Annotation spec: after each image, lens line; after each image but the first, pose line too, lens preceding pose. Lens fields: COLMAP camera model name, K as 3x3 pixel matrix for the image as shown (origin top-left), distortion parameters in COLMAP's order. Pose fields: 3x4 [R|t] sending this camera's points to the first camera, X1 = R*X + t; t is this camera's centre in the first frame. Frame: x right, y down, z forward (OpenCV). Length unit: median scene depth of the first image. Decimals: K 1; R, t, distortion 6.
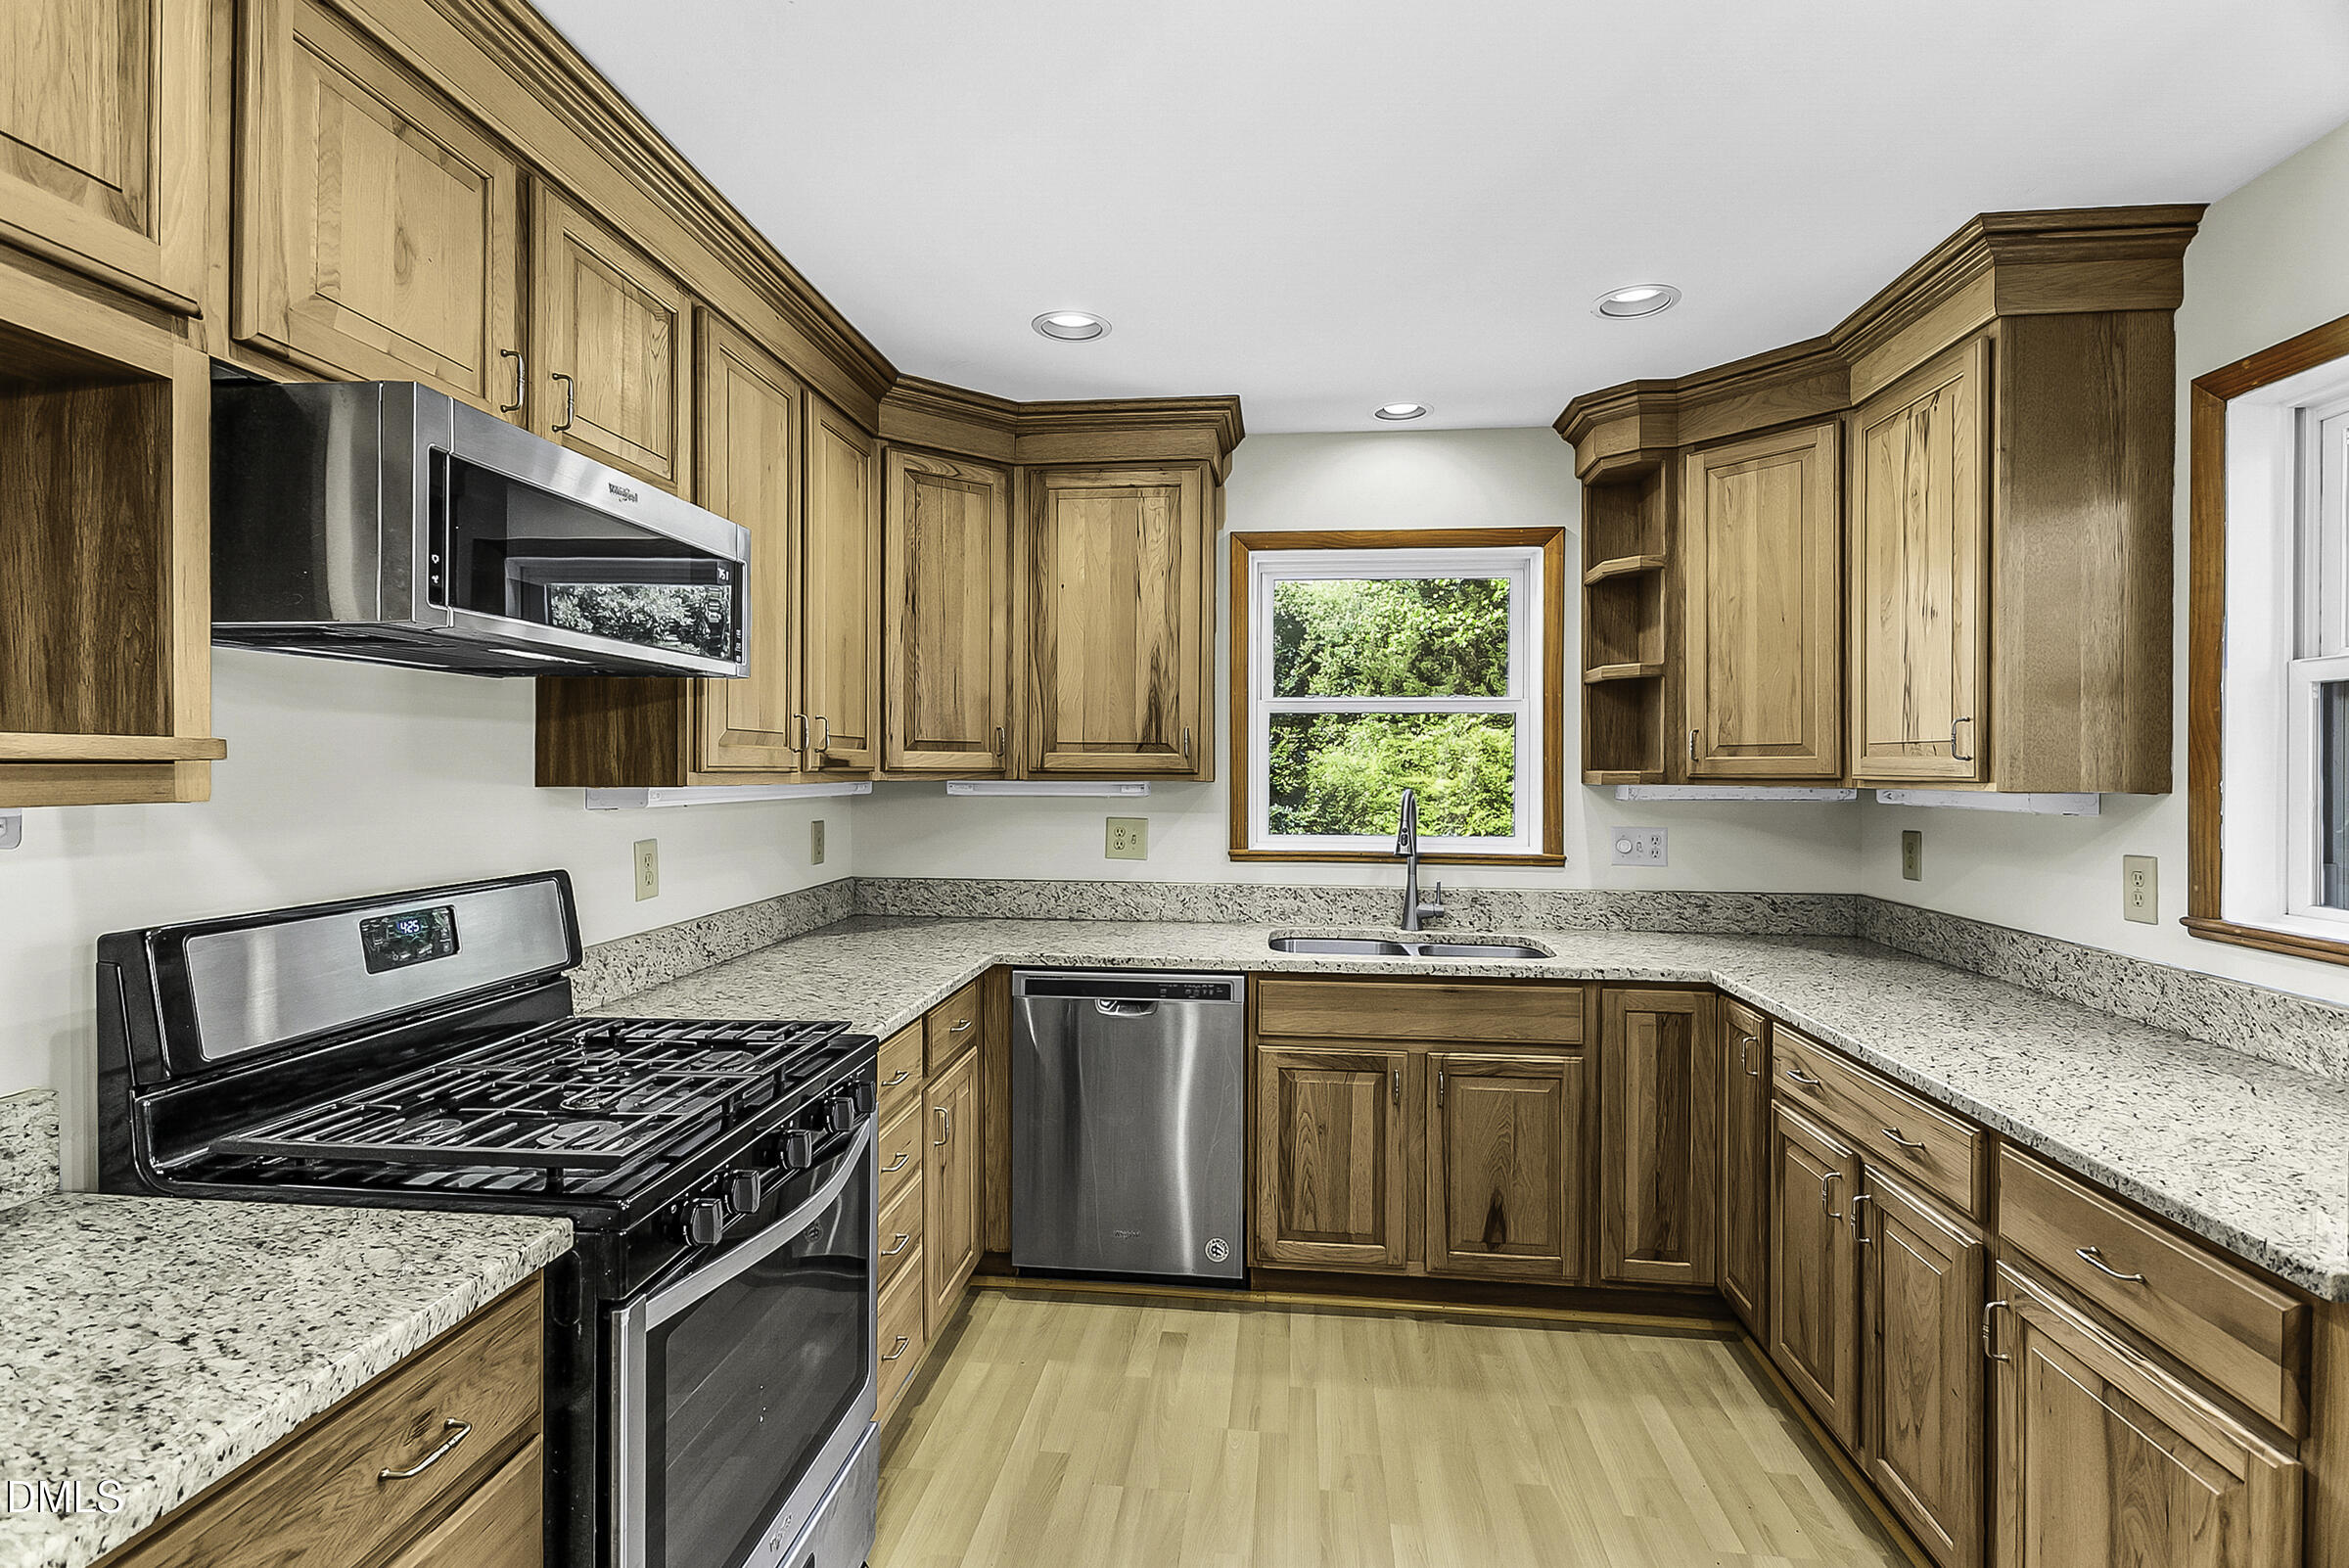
lens RADIAL K [[1123.8, 0, 1162.3], [0, 1123.8, 772.2], [0, 0, 1]] dist [0.007491, -0.002398]
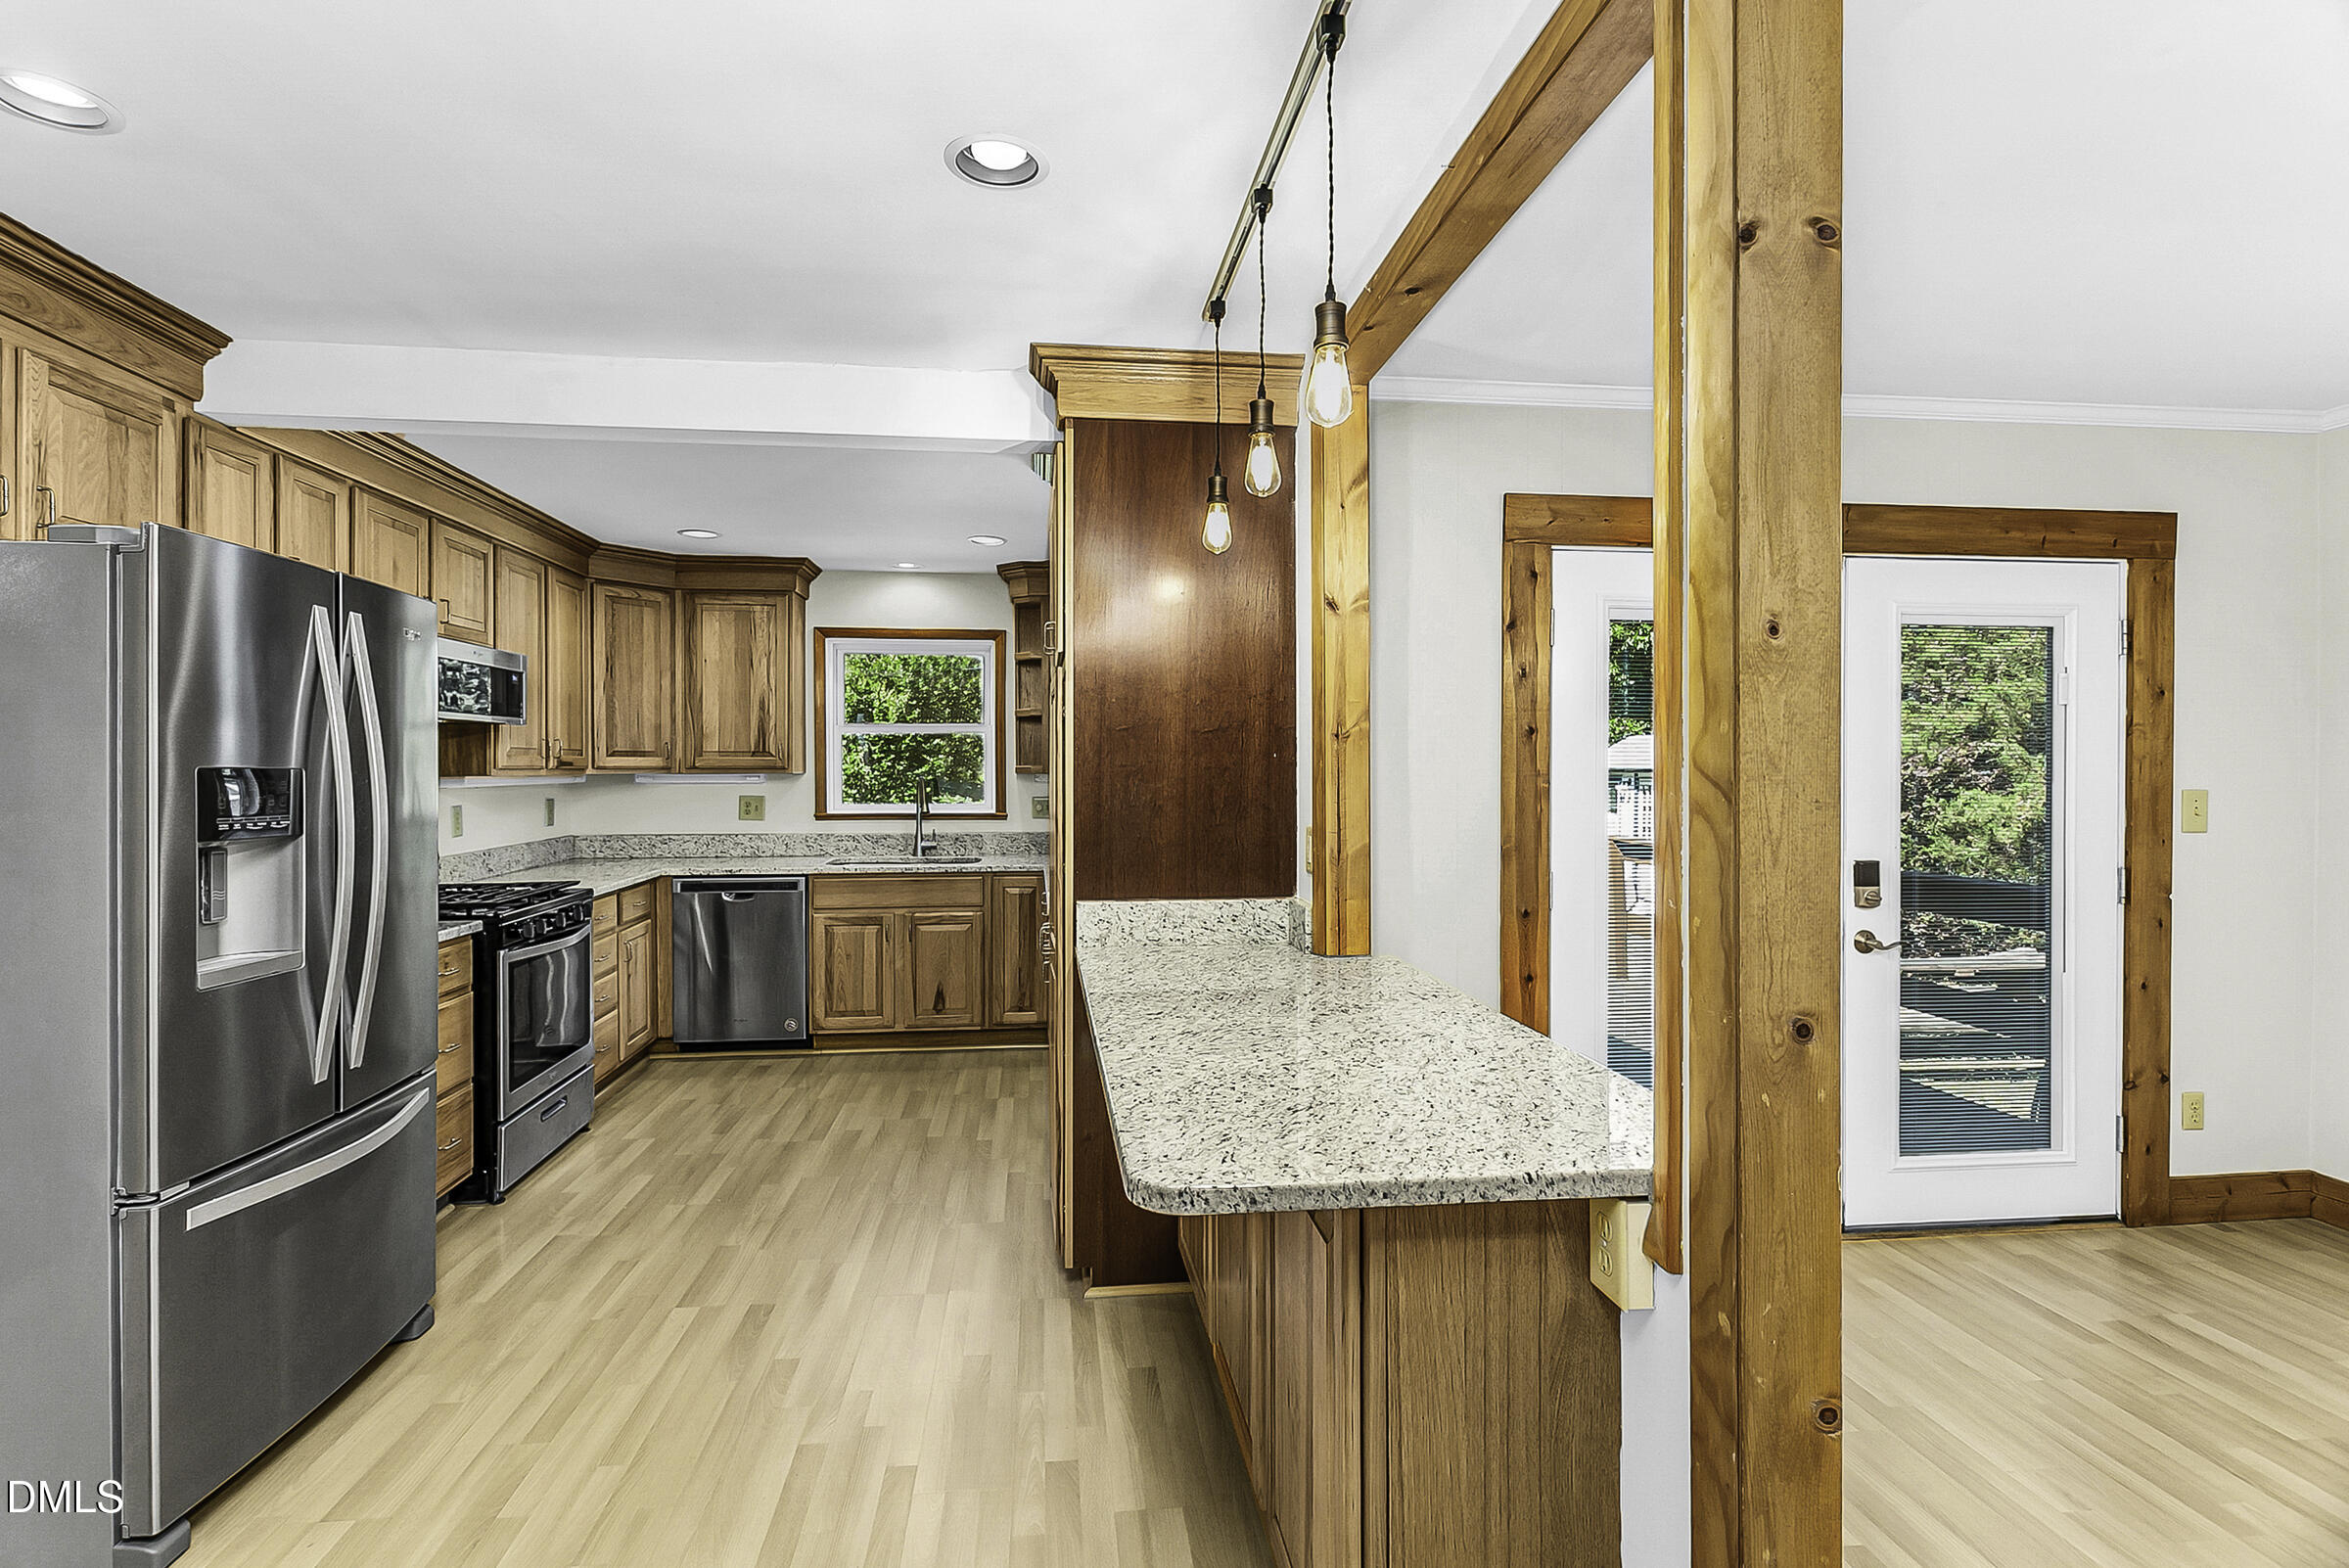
lens RADIAL K [[1123.8, 0, 1163.9], [0, 1123.8, 772.6], [0, 0, 1]] dist [0.007491, -0.002398]
pose [[0.973958, -0.007317, 0.226611, 0.230914], [0.006905, 0.999973, 0.002610, 0.007394], [-0.226624, -0.000977, 0.973982, -0.954156]]
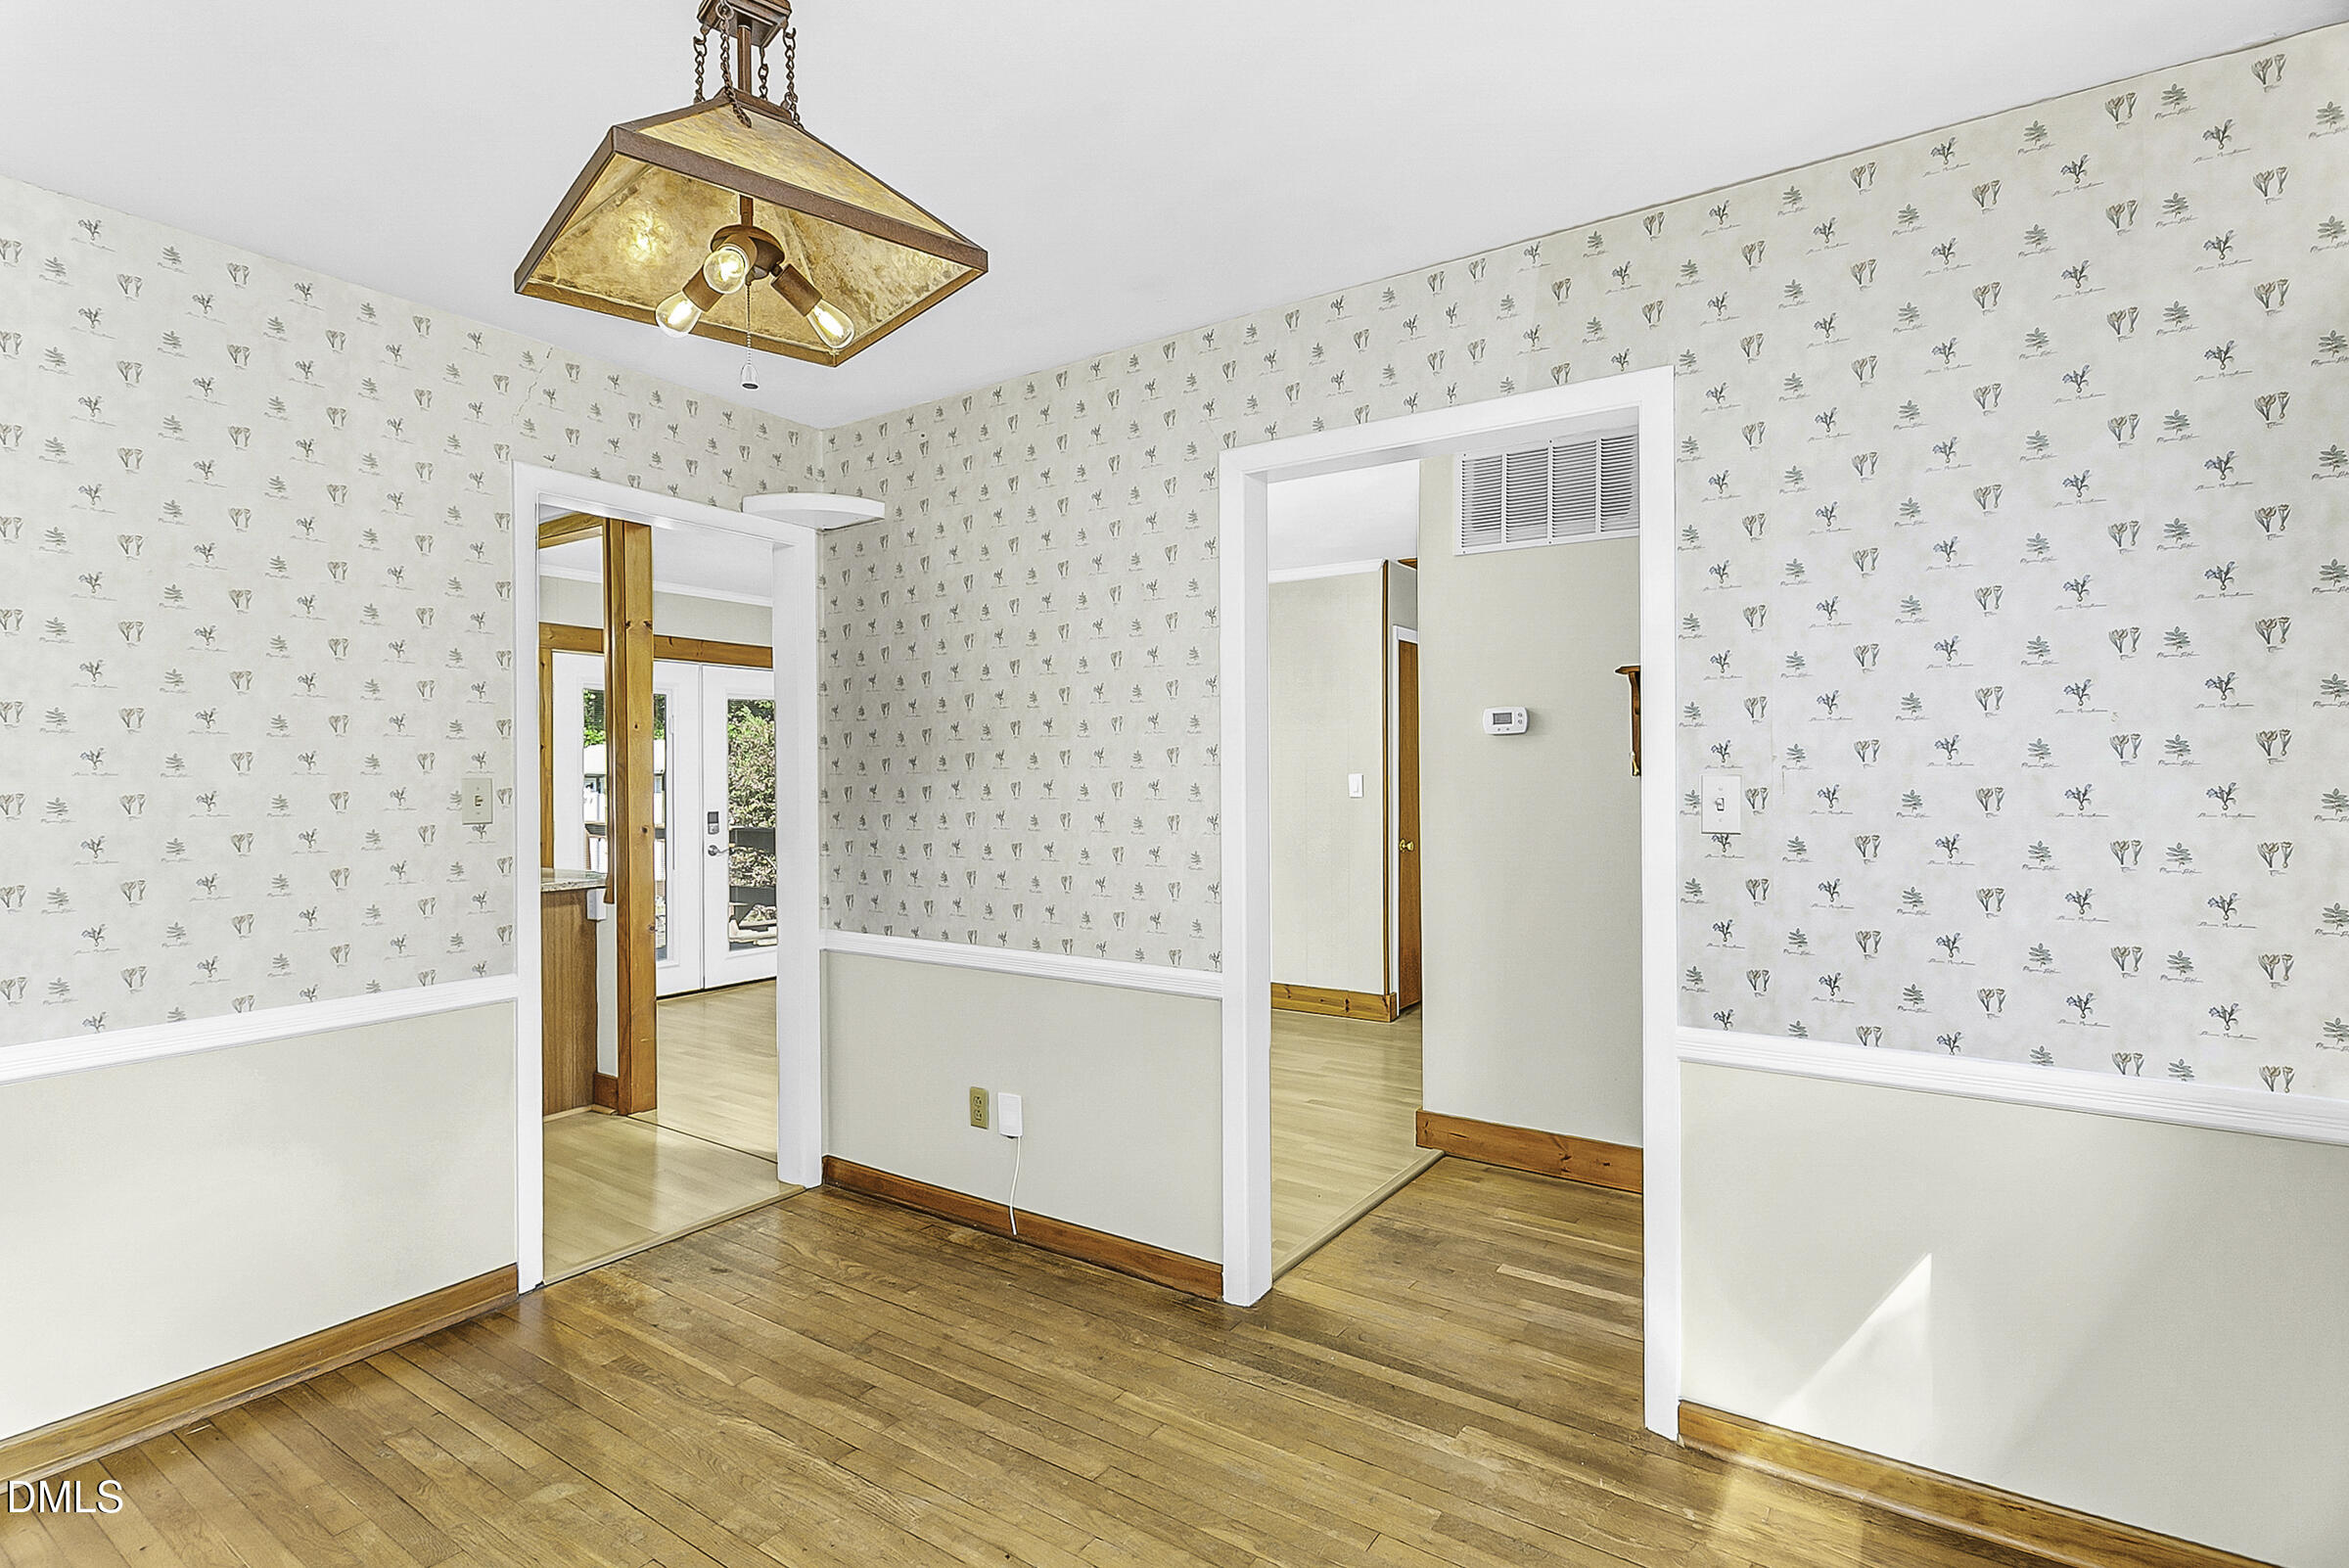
lens RADIAL K [[1123.8, 0, 1140.6], [0, 1123.8, 778.2], [0, 0, 1]] dist [0.007491, -0.002398]
pose [[0.475343, -0.009223, 0.879752, -0.484435], [0.007576, 0.999951, 0.006390, 0.026621], [-0.879768, 0.003628, 0.475390, -1.937588]]
